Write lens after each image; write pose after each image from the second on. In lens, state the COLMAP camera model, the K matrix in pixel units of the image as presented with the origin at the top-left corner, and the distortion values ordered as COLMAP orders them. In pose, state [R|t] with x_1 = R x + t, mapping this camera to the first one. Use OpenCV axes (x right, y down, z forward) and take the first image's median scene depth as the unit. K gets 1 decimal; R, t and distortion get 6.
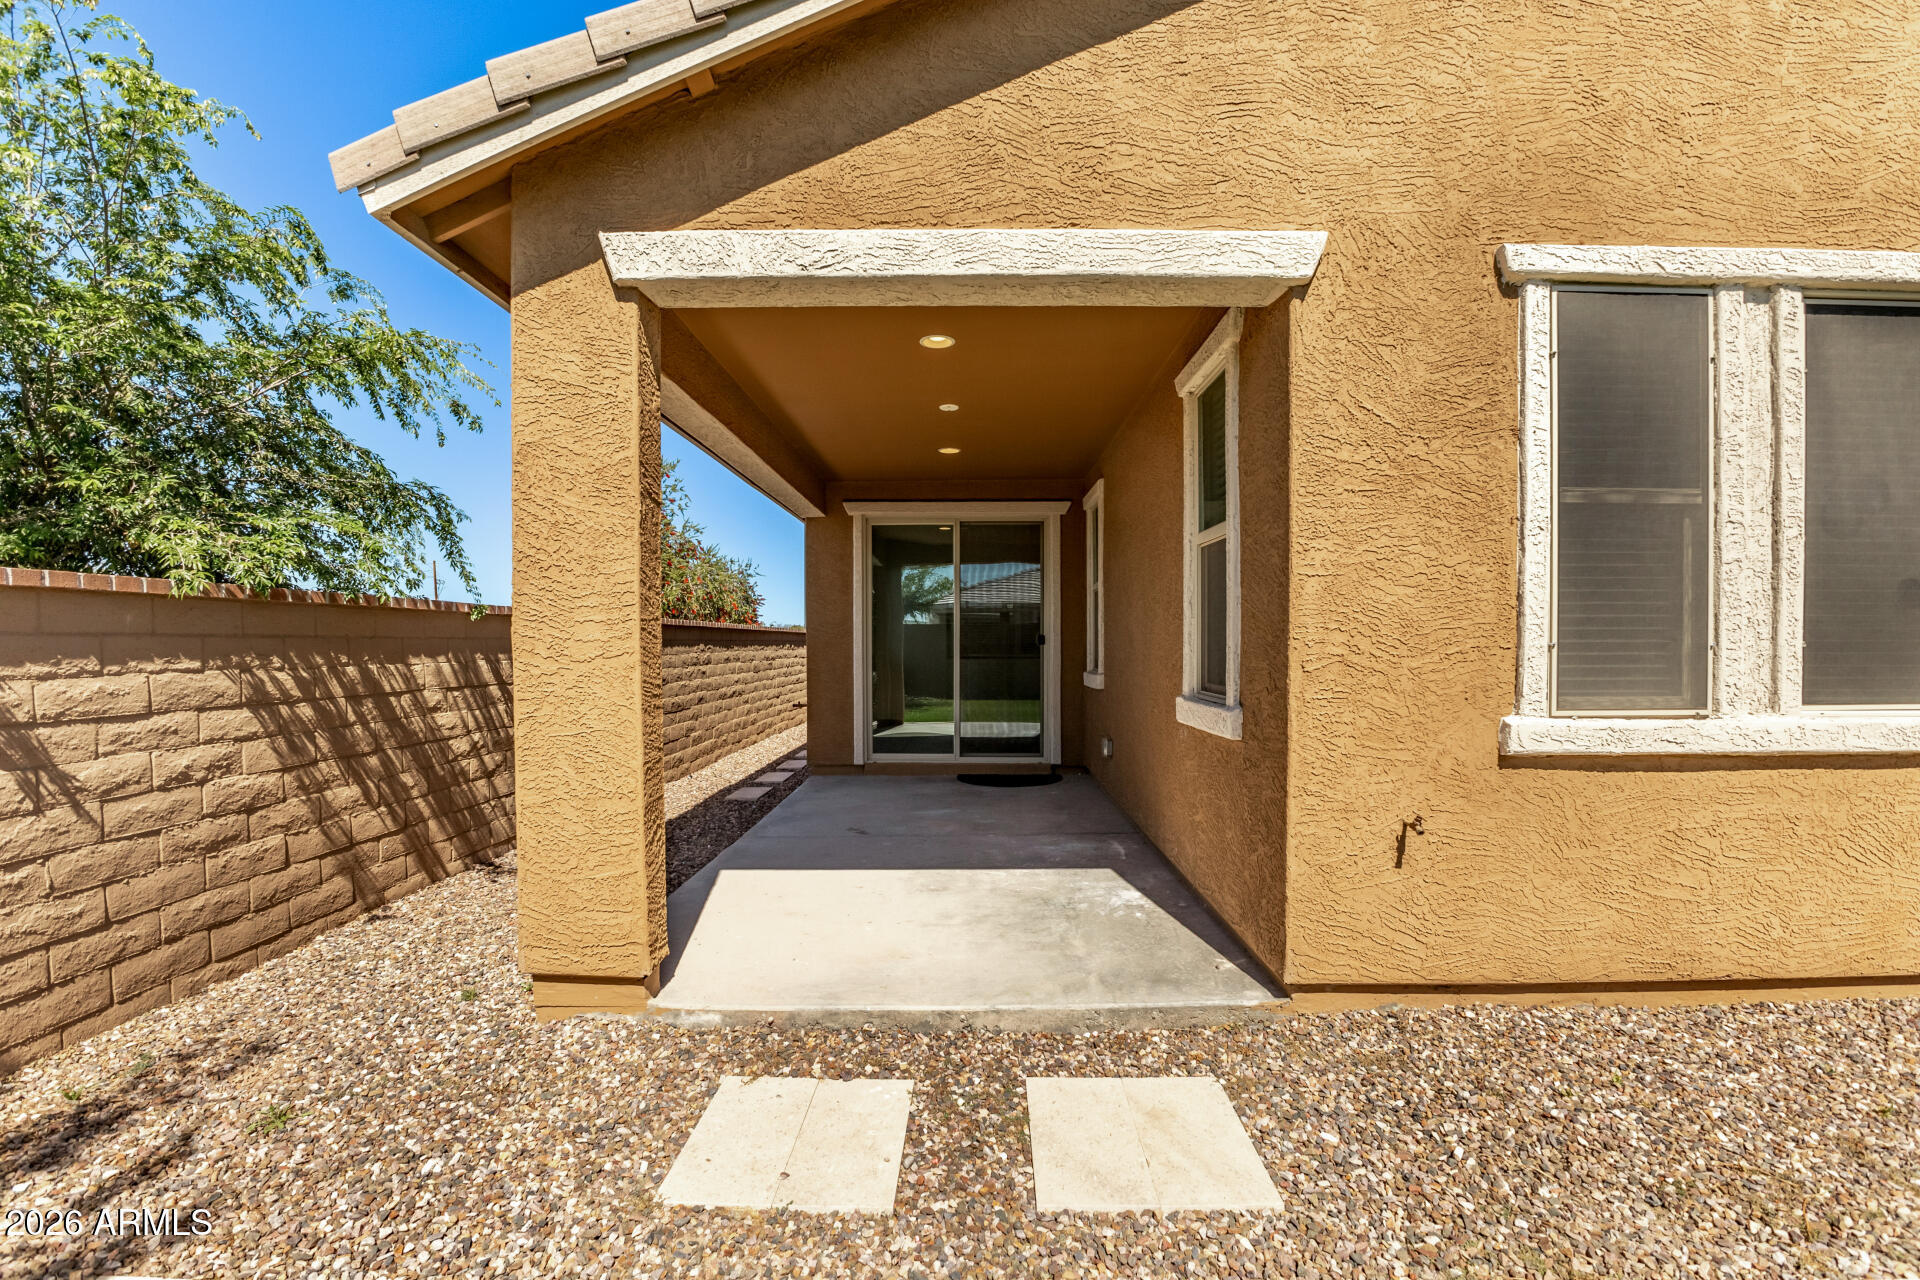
lens RADIAL K [[831.8, 0, 960.9], [0, 831.8, 652.0], [0, 0, 1]] dist [-0.030156, 0.000656]
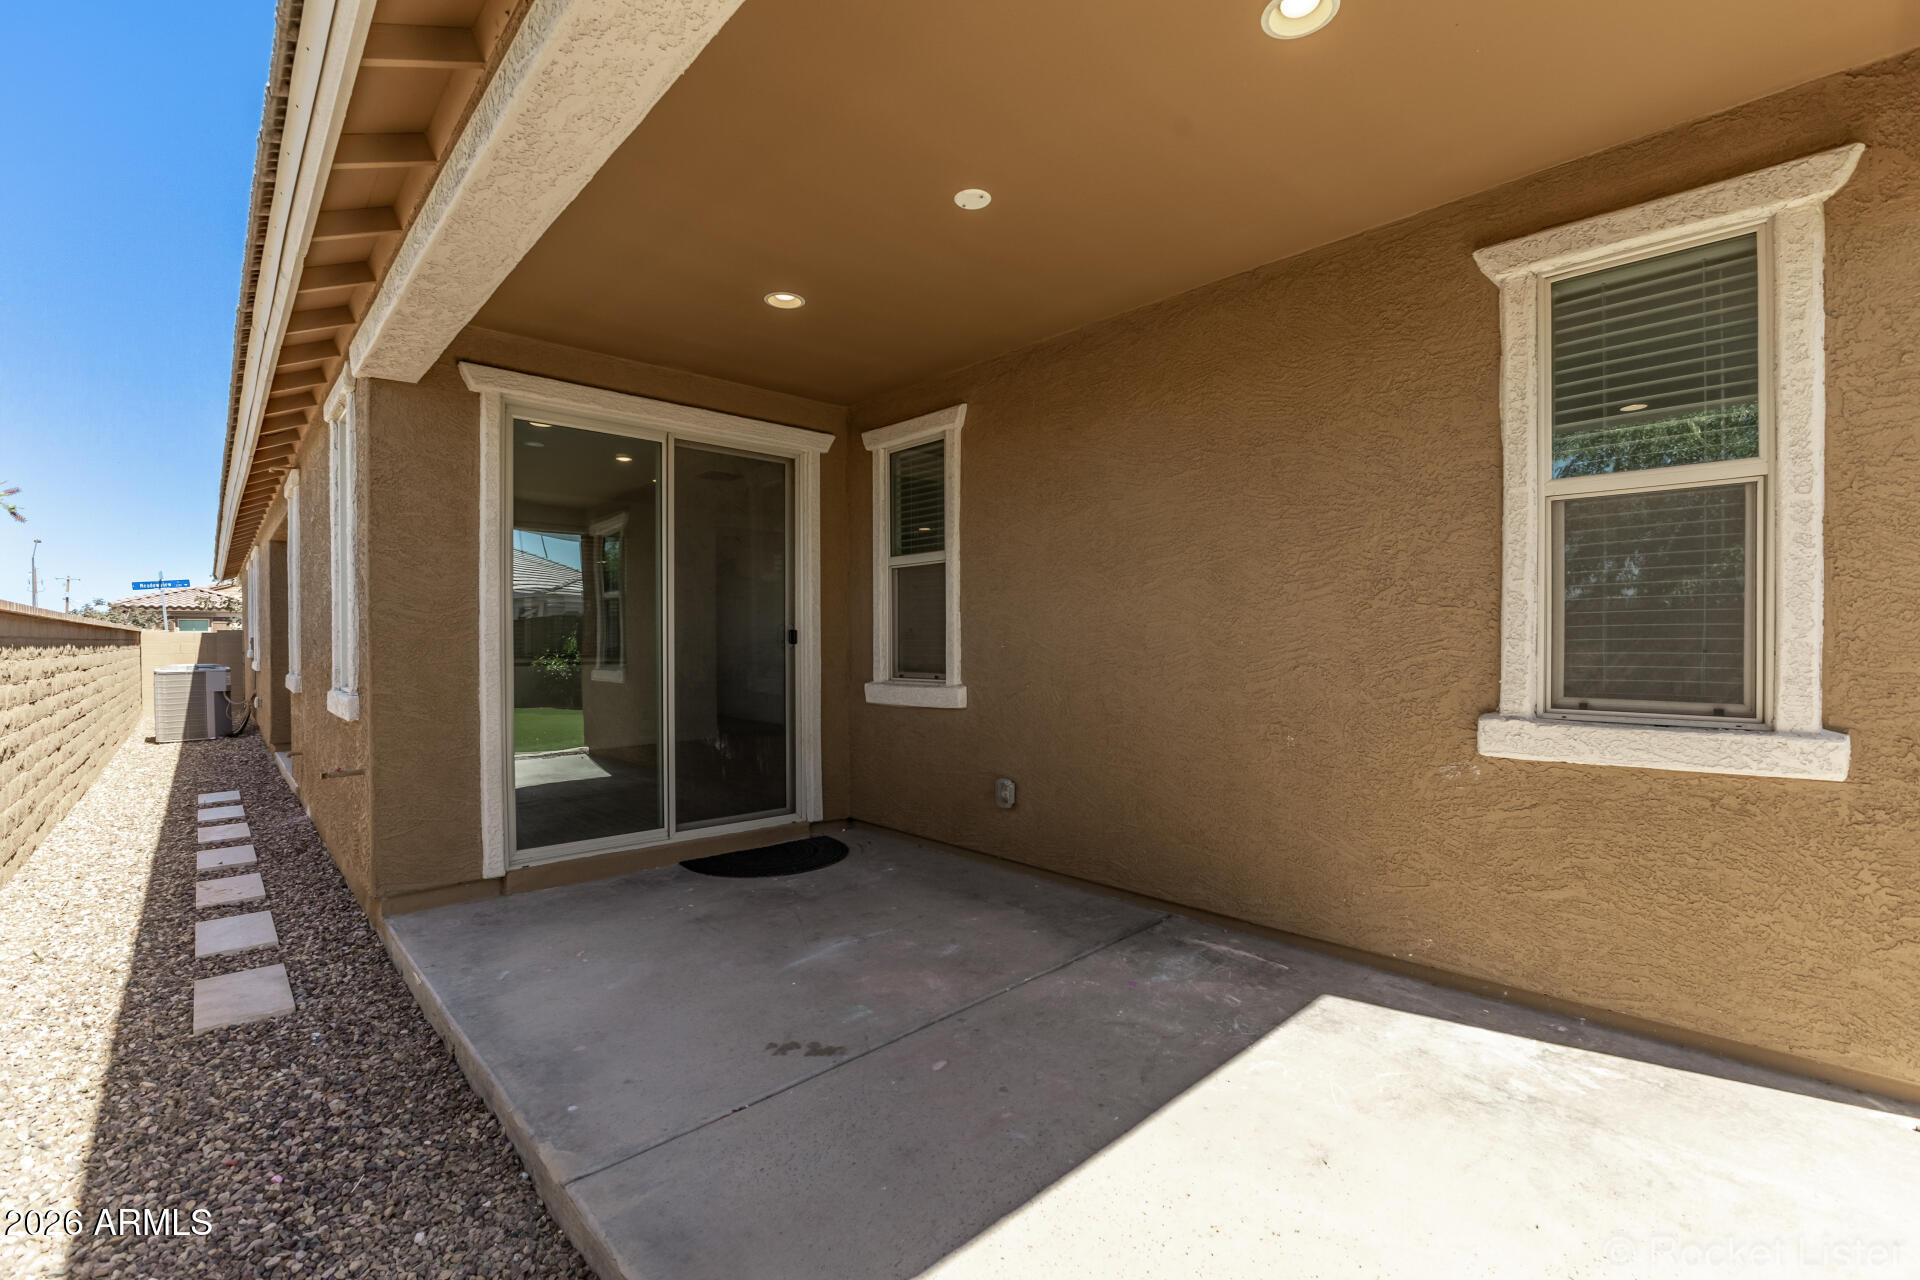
lens RADIAL K [[831.8, 0, 952.4], [0, 831.8, 652.6], [0, 0, 1]] dist [-0.030156, 0.000656]
pose [[0.725550, -0.008211, 0.688121, -0.751382], [0.008796, 0.999958, 0.002658, -0.007067], [-0.688114, 0.004124, 0.725591, 1.206410]]
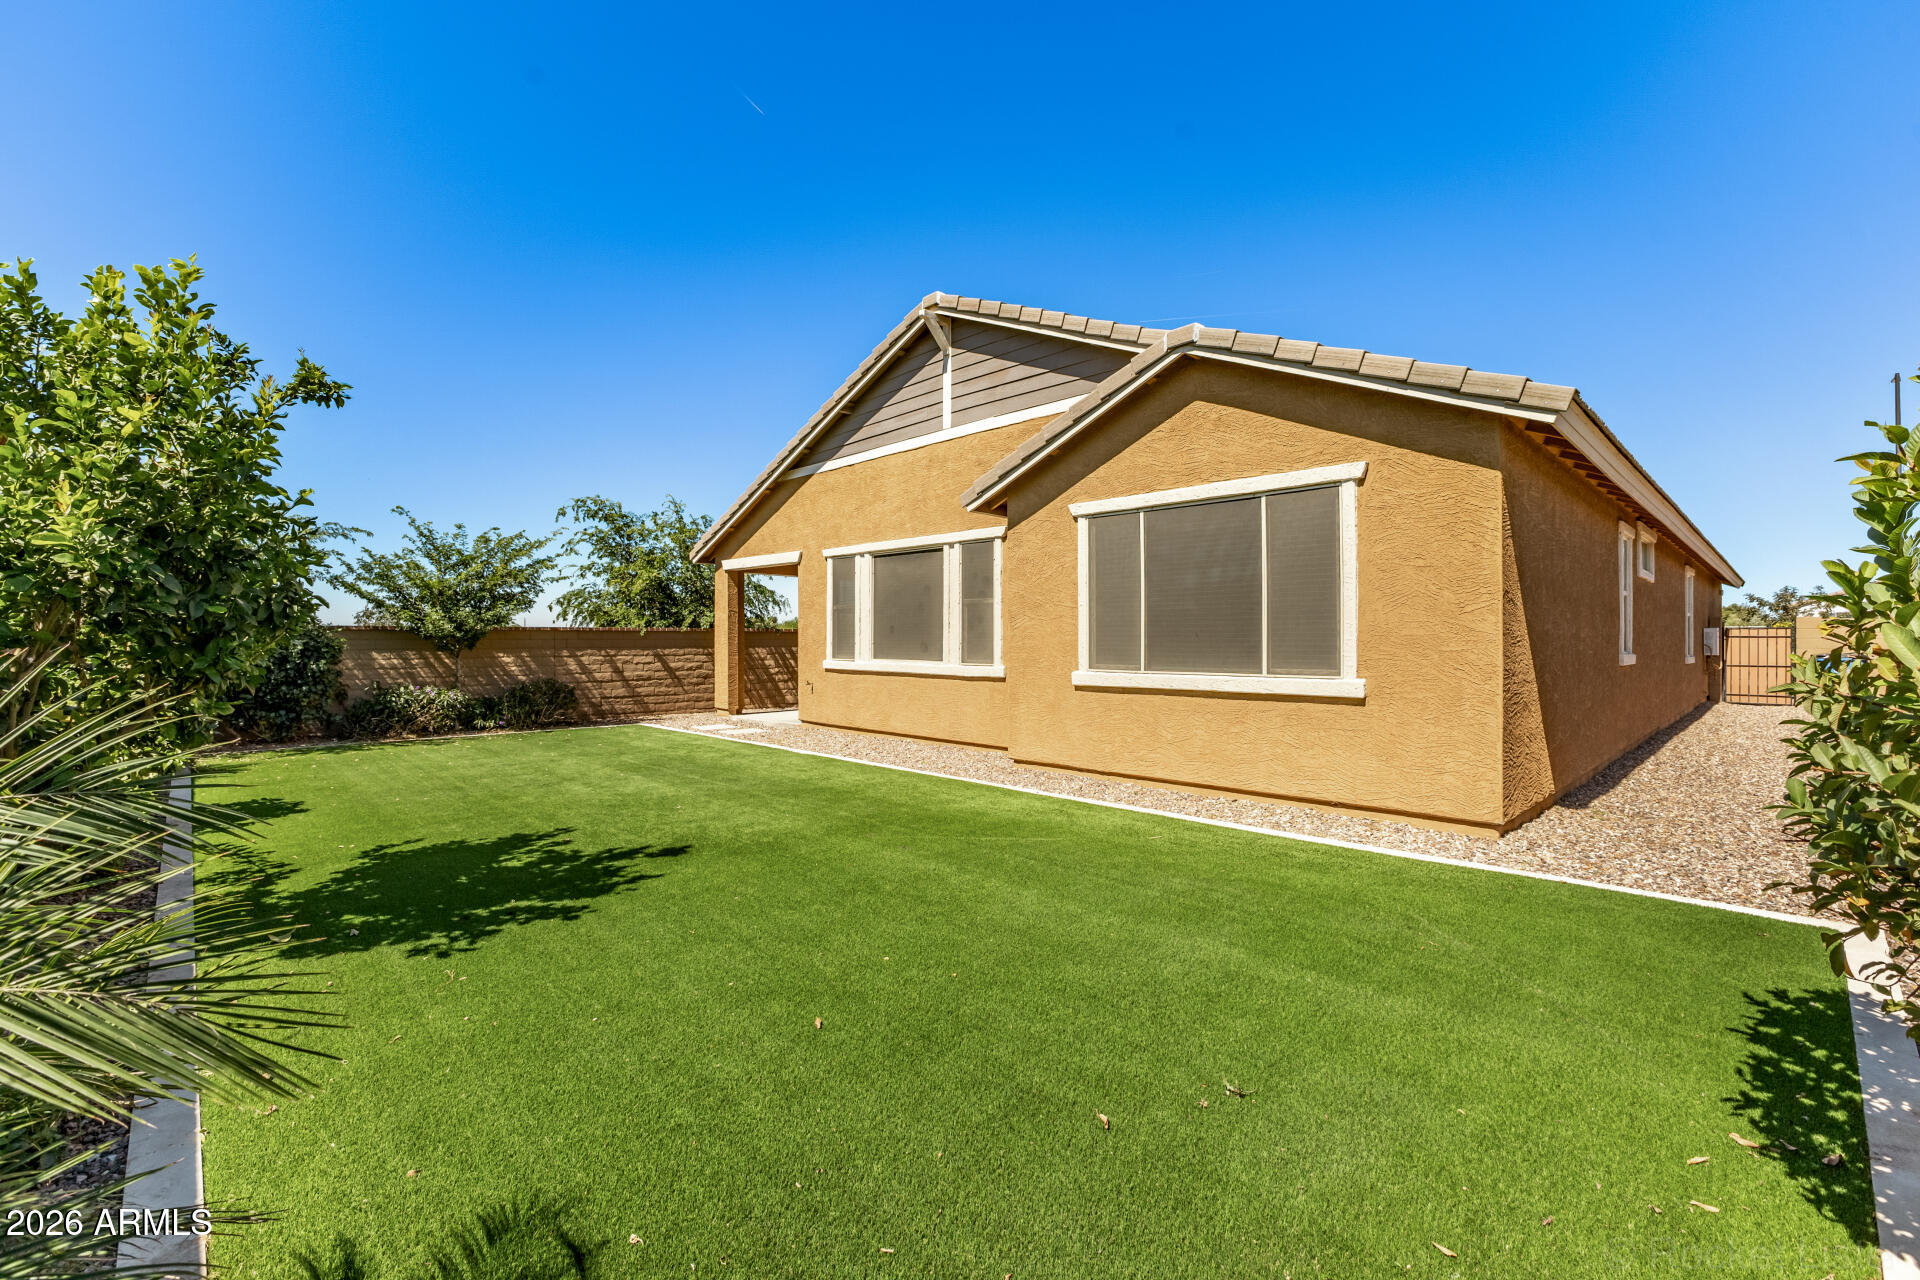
lens RADIAL K [[831.8, 0, 965.5], [0, 831.8, 635.8], [0, 0, 1]] dist [-0.030156, 0.000656]
pose [[0.702544, -0.001572, -0.711638, 4.189074], [-0.008953, 0.999899, -0.011047, -0.004894], [0.711584, 0.014132, 0.702459, -1.497988]]
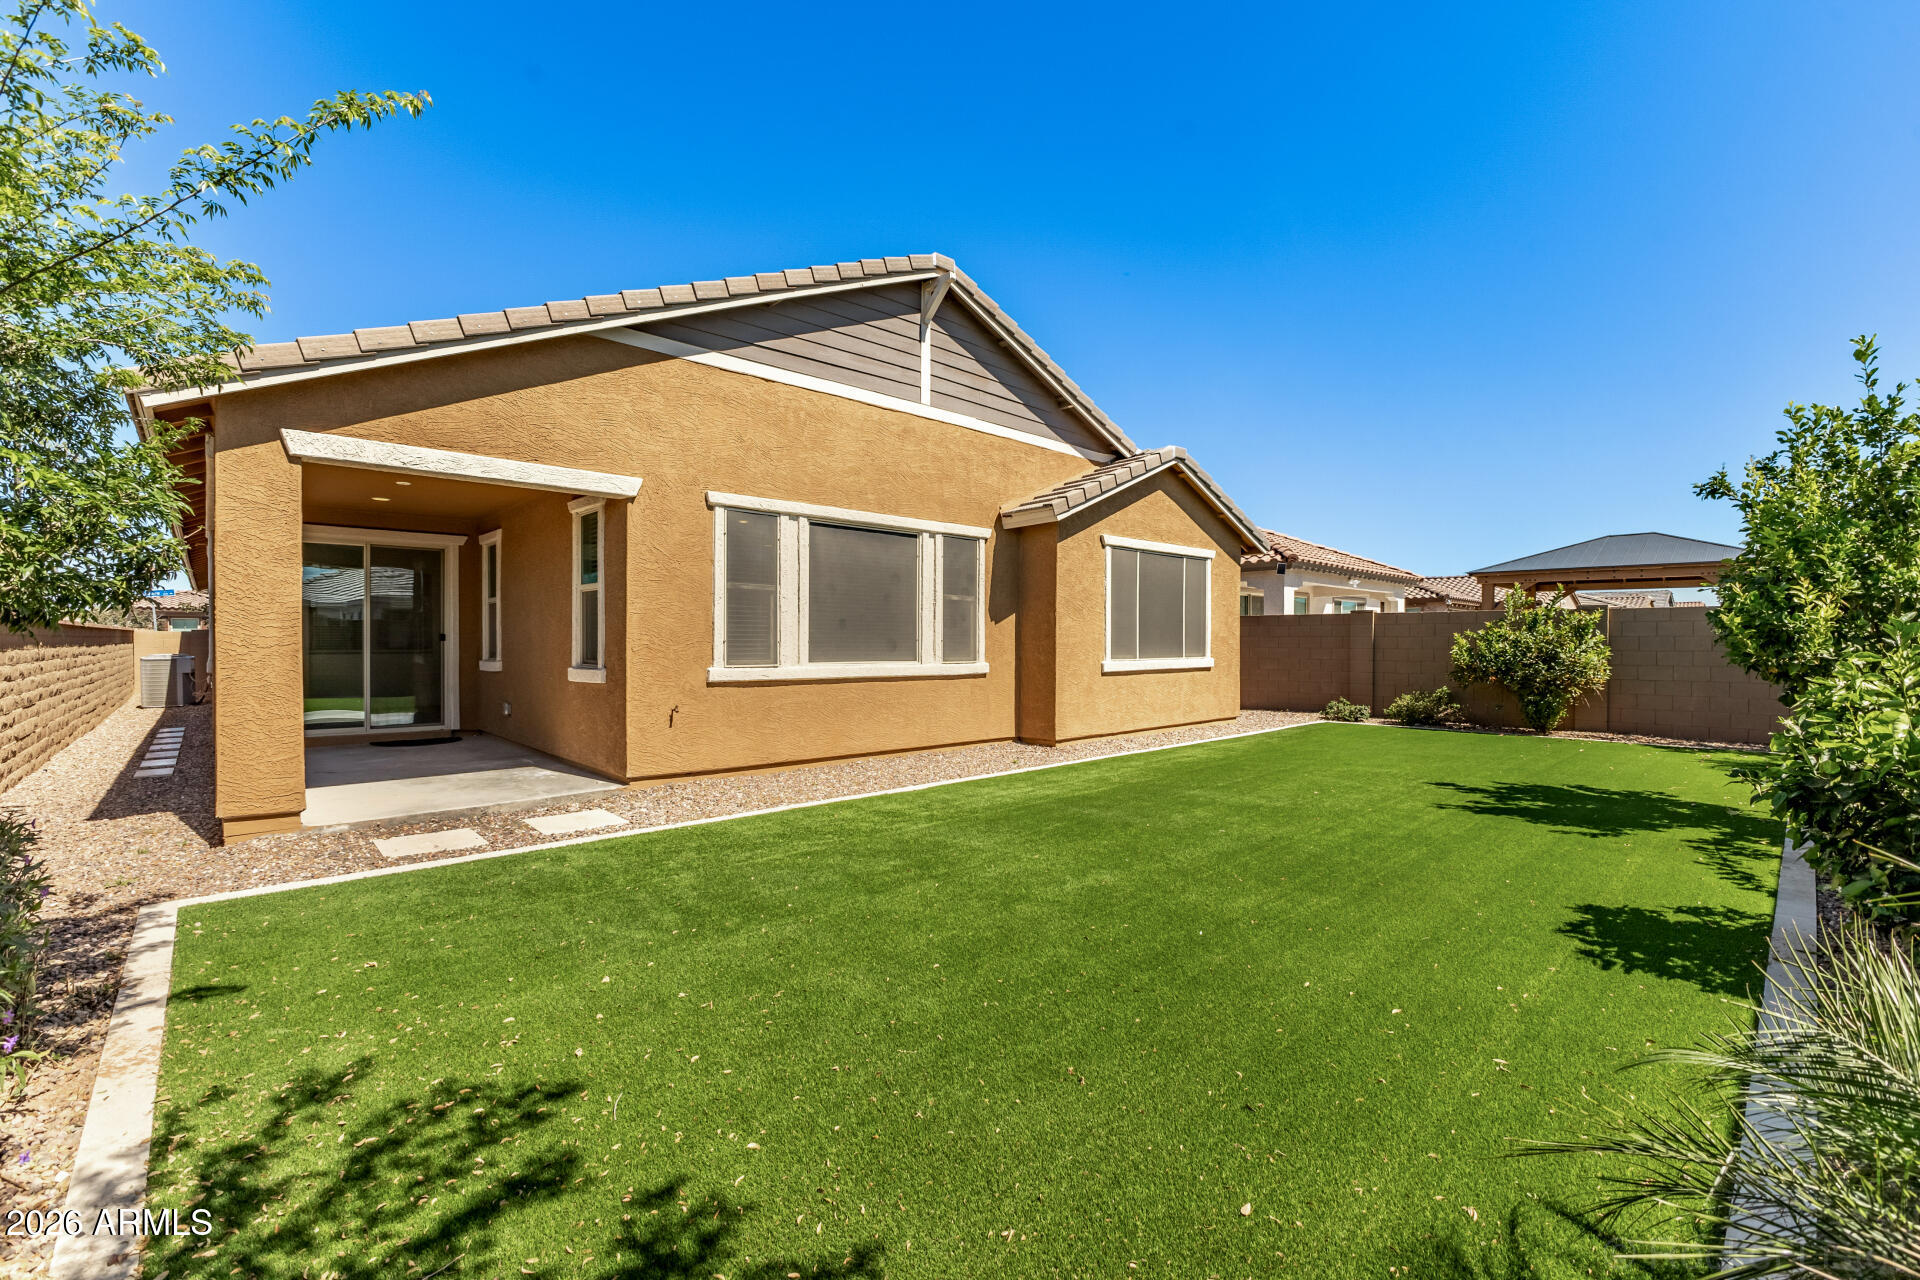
lens RADIAL K [[831.8, 0, 956.0], [0, 831.8, 647.5], [0, 0, 1]] dist [-0.030156, 0.000656]
pose [[0.725898, -0.001154, 0.687801, -0.597680], [0.004514, 0.999985, -0.003086, 0.025131], [-0.687788, 0.005345, 0.725892, -1.490615]]
